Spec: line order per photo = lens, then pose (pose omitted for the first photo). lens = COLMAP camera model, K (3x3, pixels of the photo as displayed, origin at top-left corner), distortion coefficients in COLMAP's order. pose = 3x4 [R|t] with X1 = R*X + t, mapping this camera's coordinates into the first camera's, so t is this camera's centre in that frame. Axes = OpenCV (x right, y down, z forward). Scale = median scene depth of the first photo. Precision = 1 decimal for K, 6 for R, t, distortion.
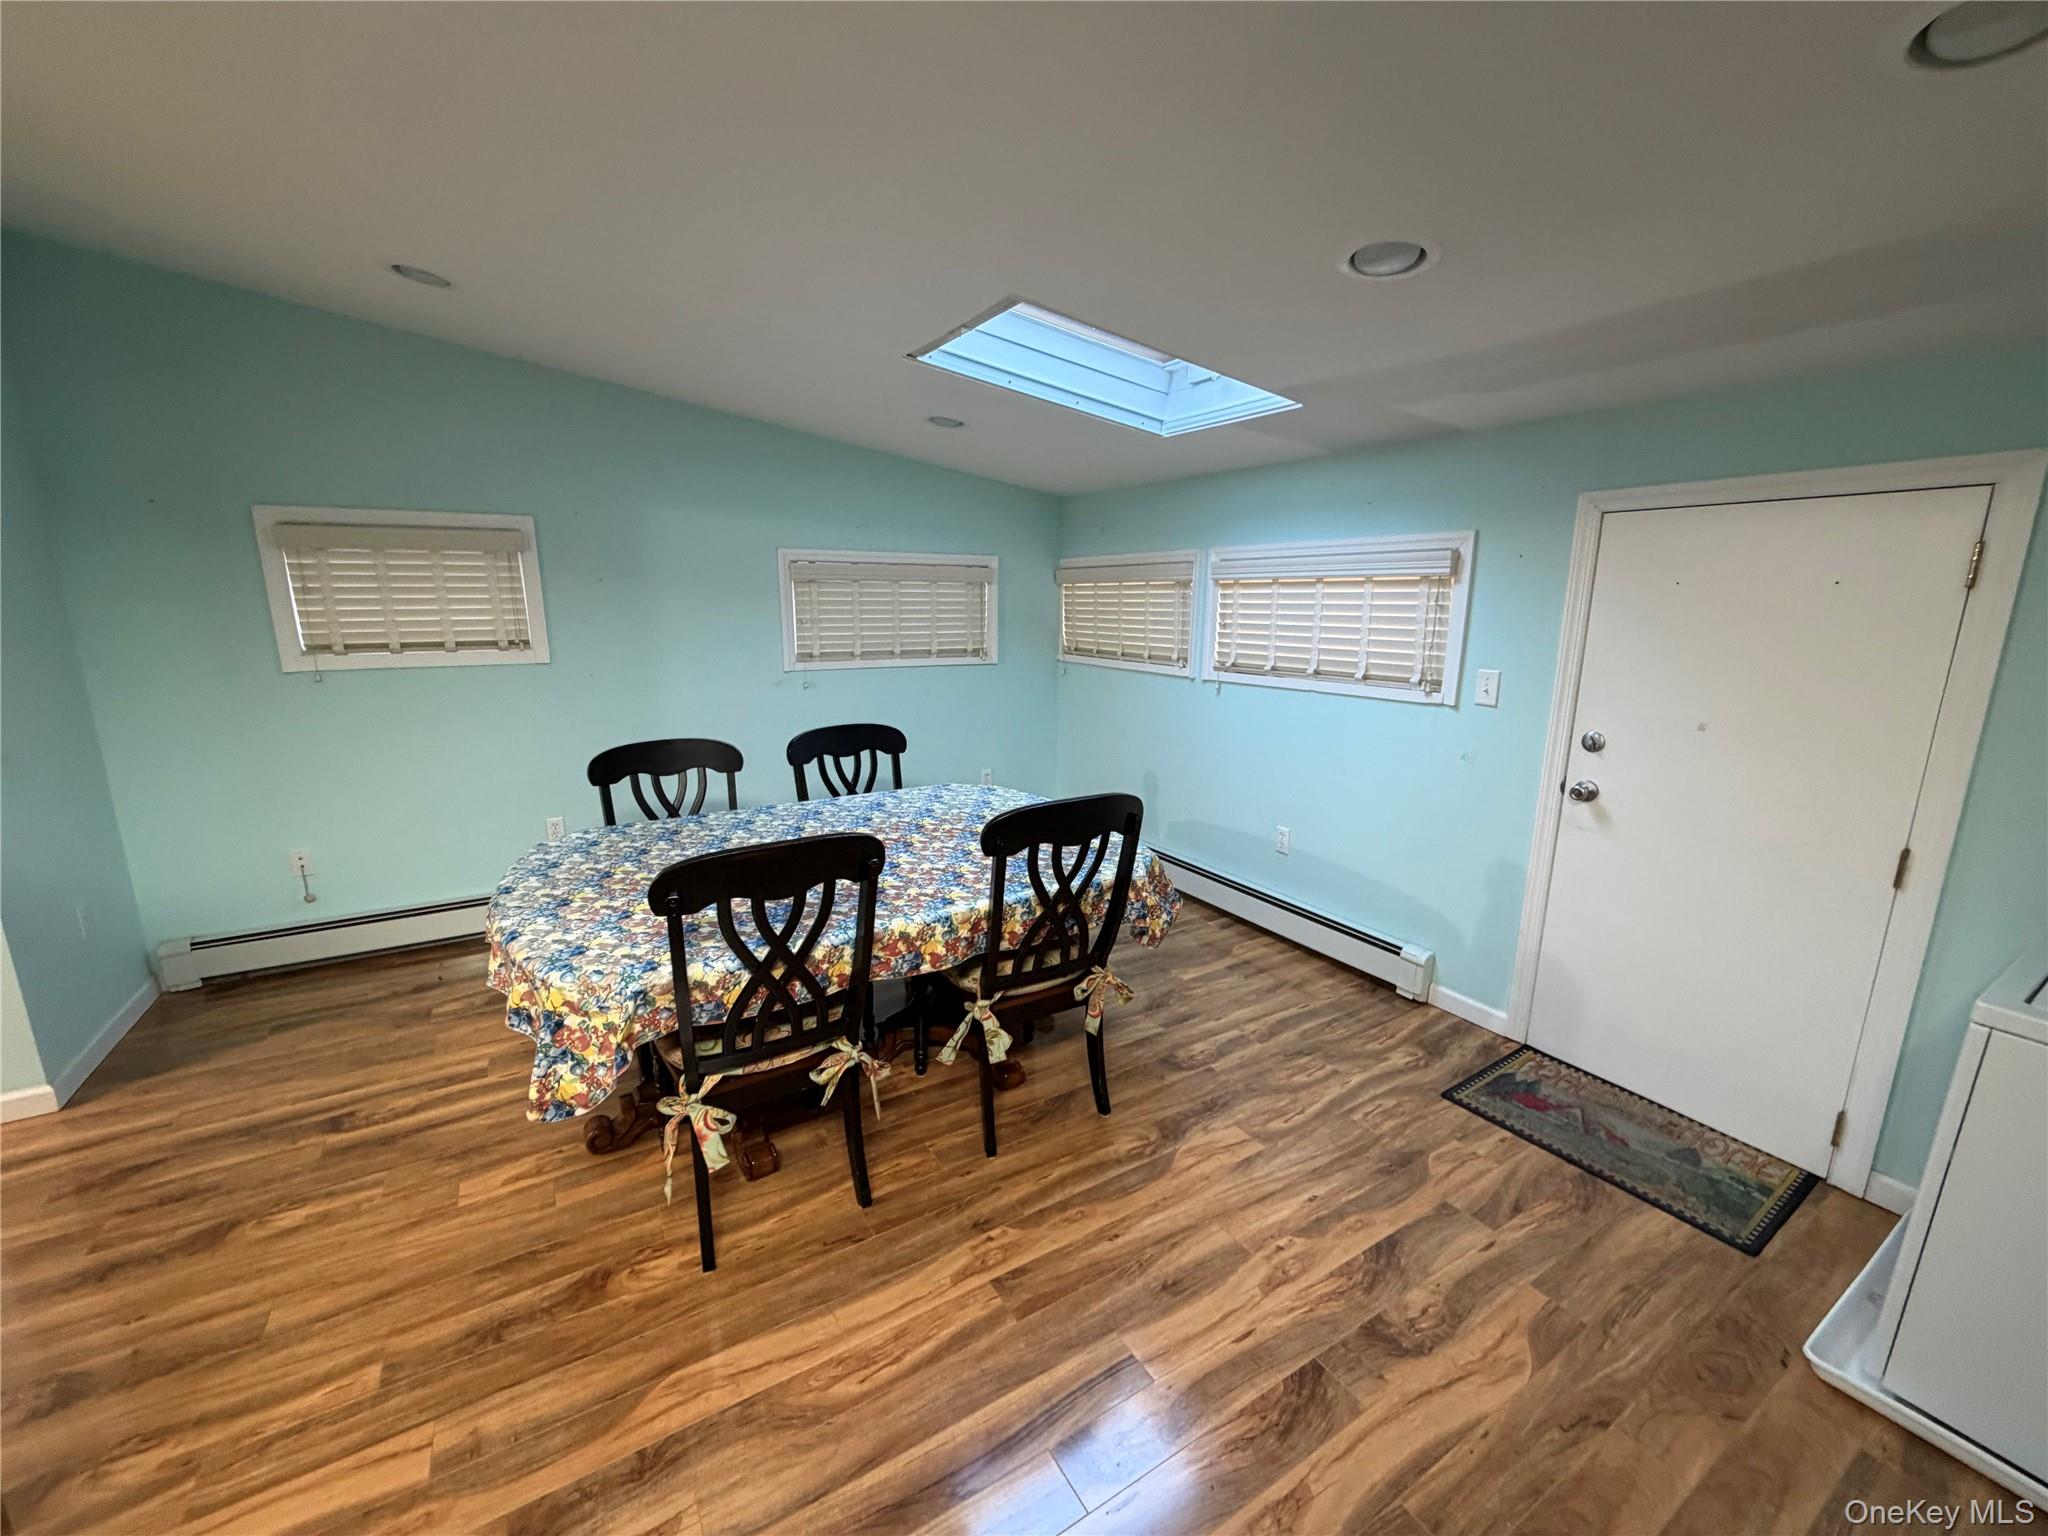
lens RADIAL K [[814.3, 0, 1019.0], [0, 814.3, 770.9], [0, 0, 1]] dist [0.000794, -0.000194]
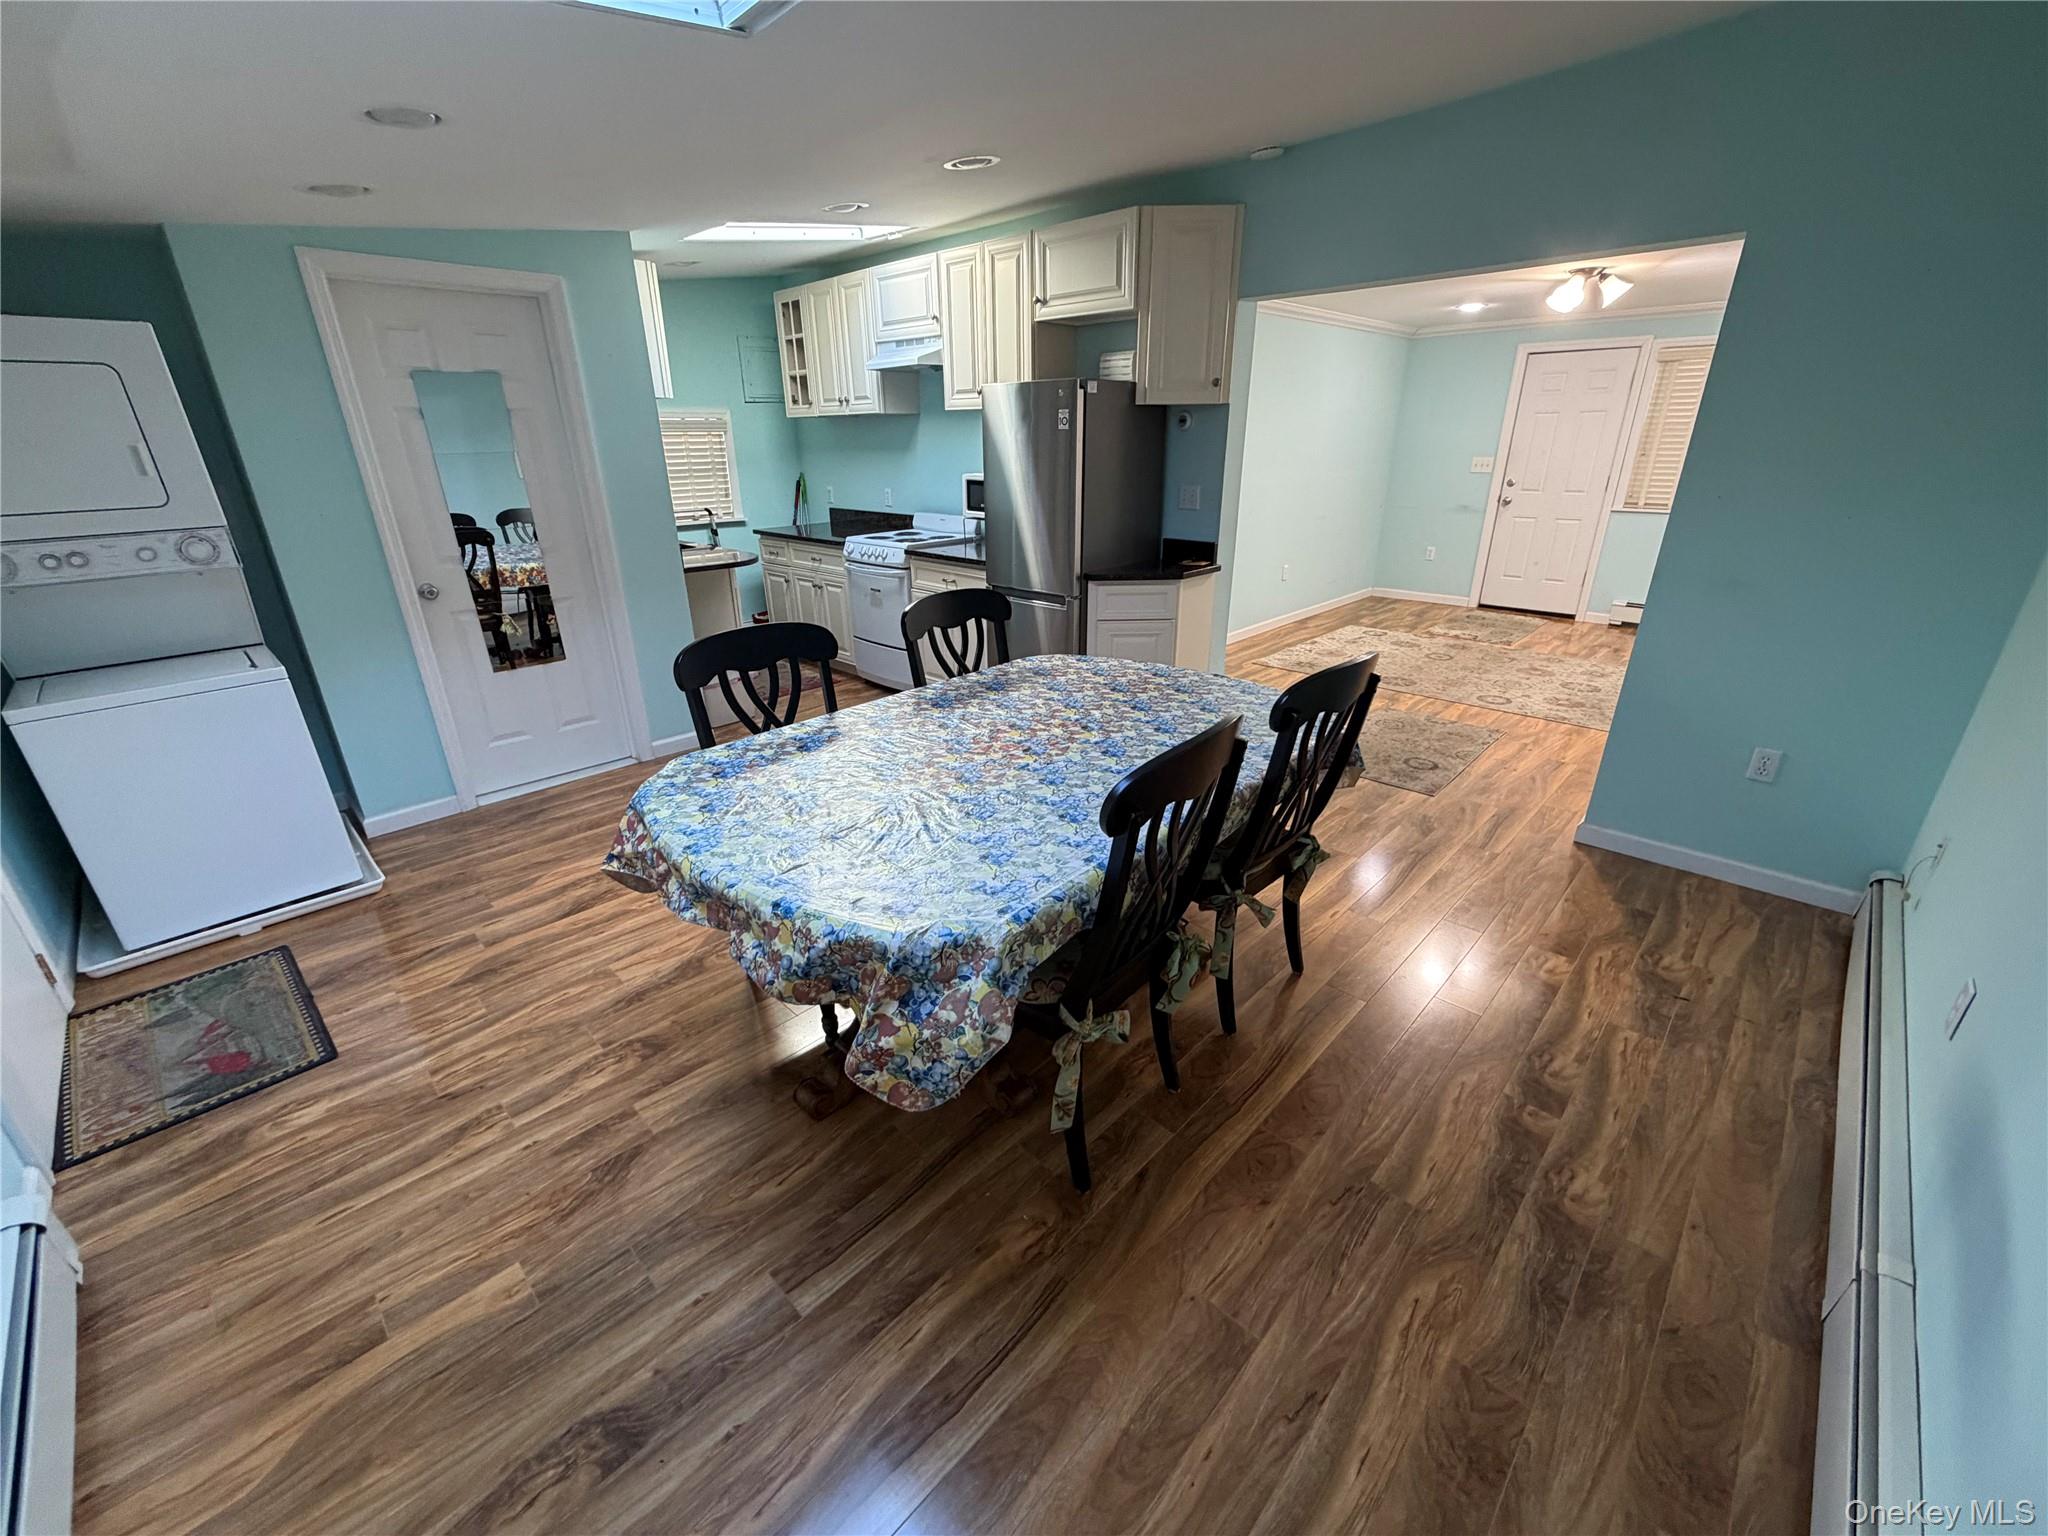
lens RADIAL K [[814.3, 0, 1018.5], [0, 814.3, 769.5], [0, 0, 1]] dist [0.000794, -0.000194]
pose [[-0.967881, 0.100421, -0.230483, -0.007024], [-0.047384, 0.827469, 0.559508, -0.362130], [0.246904, 0.552459, -0.796133, 1.684878]]
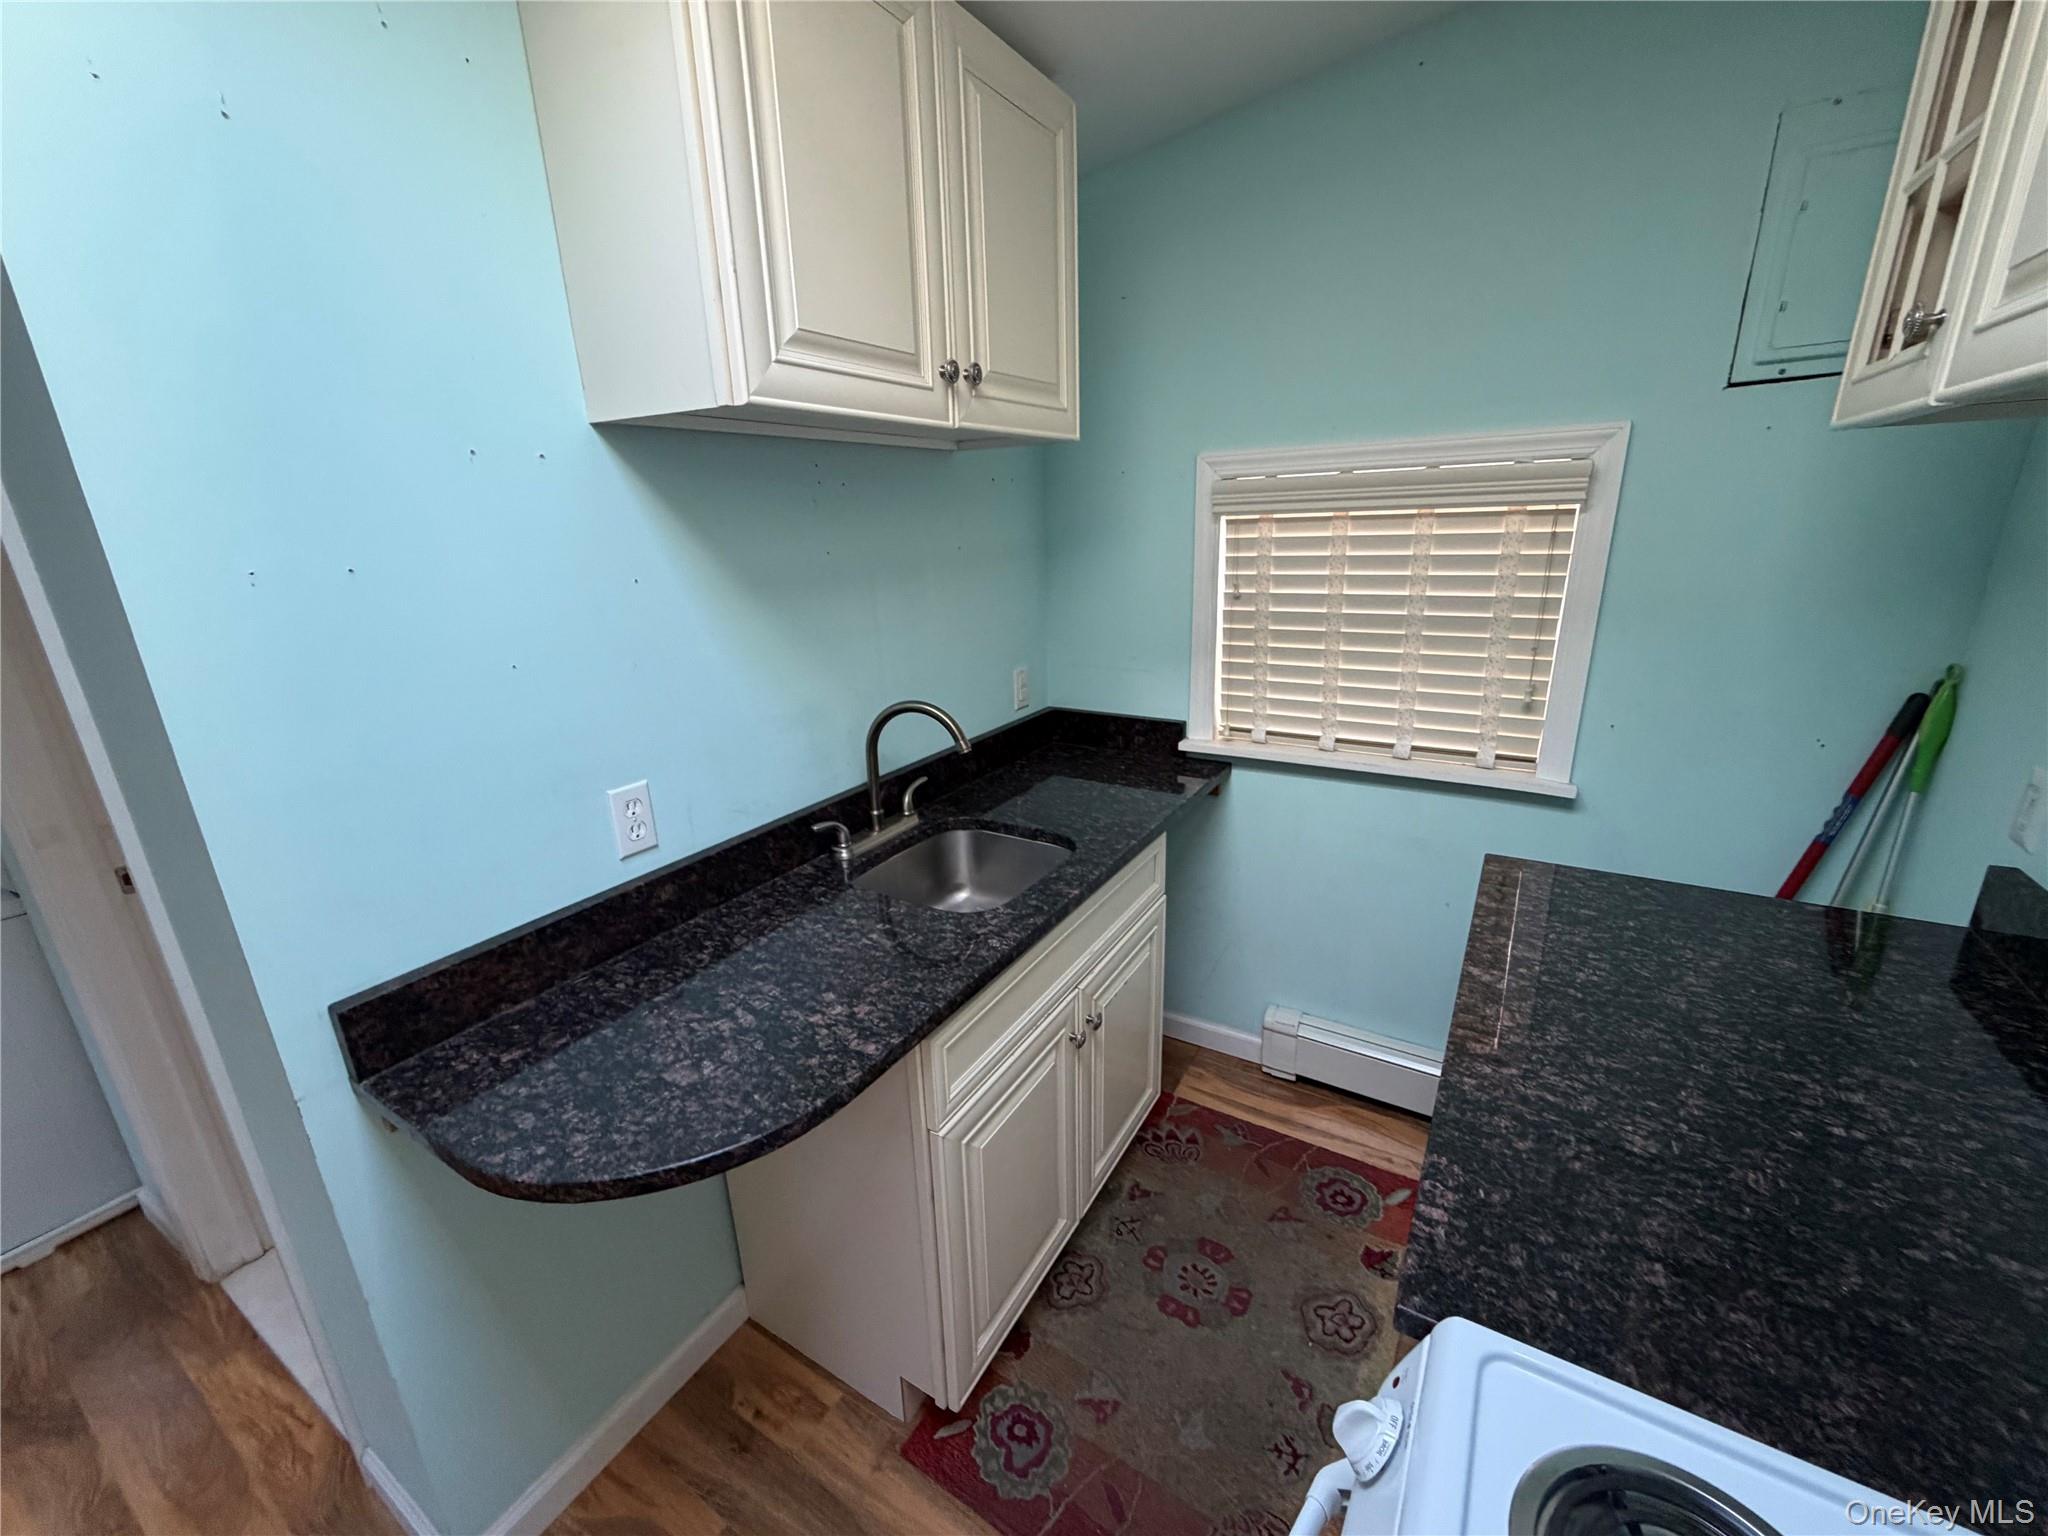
lens RADIAL K [[814.3, 0, 1024.0], [0, 814.3, 768.3], [0, 0, 1]] dist [0.000794, -0.000194]
pose [[-0.458470, -0.251727, 0.852314, -0.228945], [0.216505, 0.898515, 0.381833, 0.015515], [-0.861934, 0.359589, -0.357442, -0.157183]]
